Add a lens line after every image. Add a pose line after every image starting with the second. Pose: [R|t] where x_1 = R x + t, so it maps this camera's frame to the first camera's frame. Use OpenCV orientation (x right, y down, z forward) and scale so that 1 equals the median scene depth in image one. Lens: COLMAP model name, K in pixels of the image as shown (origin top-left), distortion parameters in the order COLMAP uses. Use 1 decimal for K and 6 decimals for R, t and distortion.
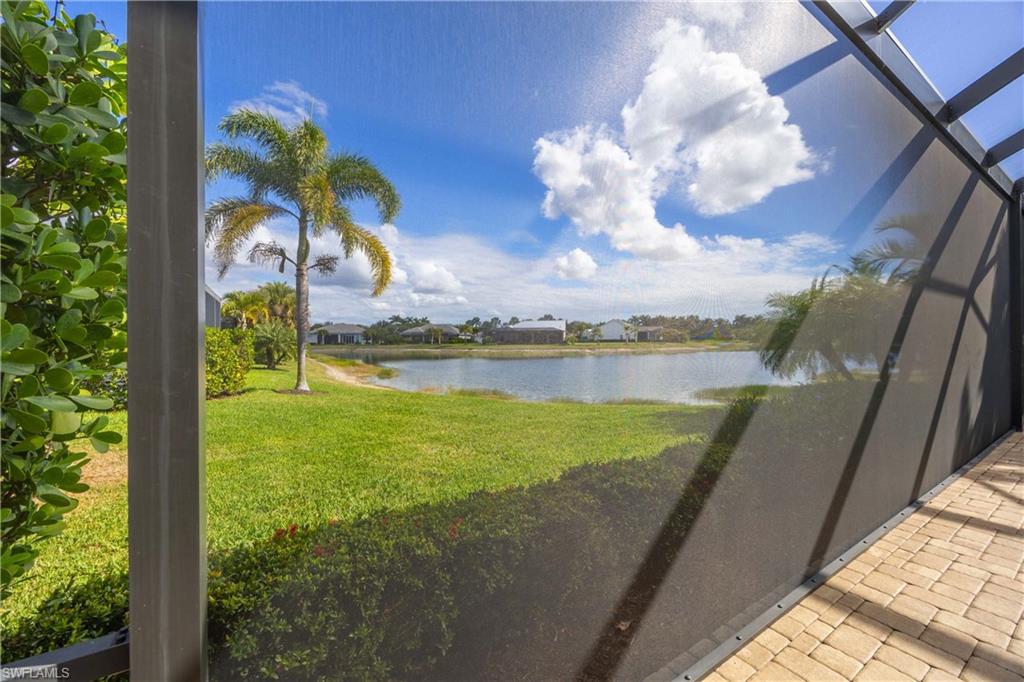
lens RADIAL K [[395.7, 0, 508.8], [0, 395.7, 345.5], [0, 0, 1]] dist [0.000879, -0.000403]
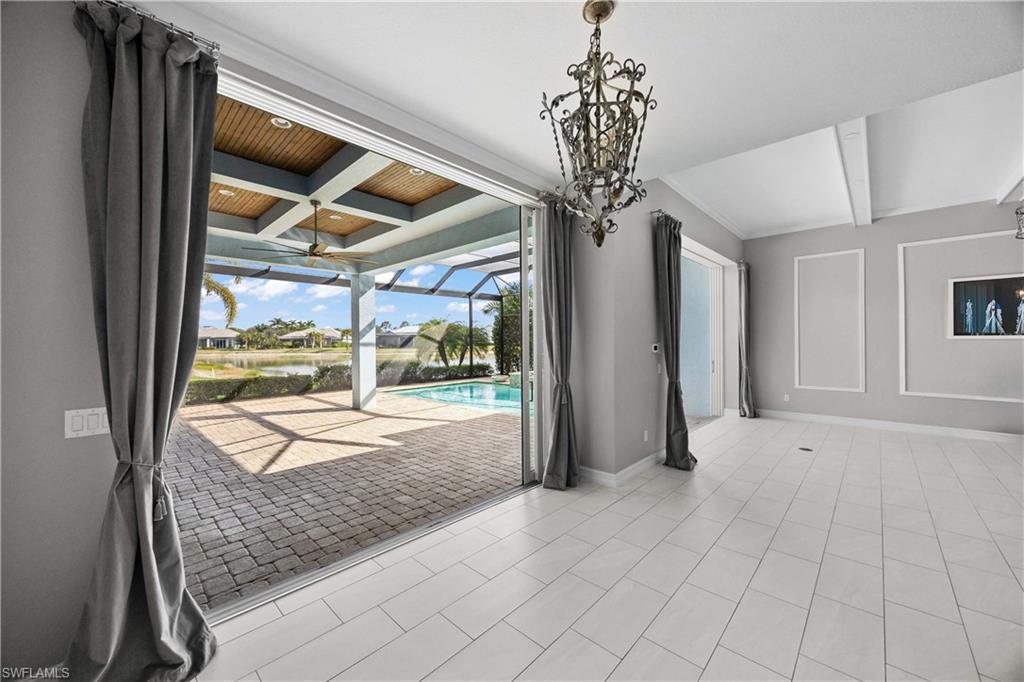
lens RADIAL K [[395.7, 0, 508.5], [0, 395.7, 336.4], [0, 0, 1]] dist [0.000879, -0.000403]
pose [[0.970828, 0.000073, 0.239776, 0.043603], [0.007004, 0.999565, -0.028665, -0.000986], [-0.239673, 0.029508, 0.970405, -0.096615]]
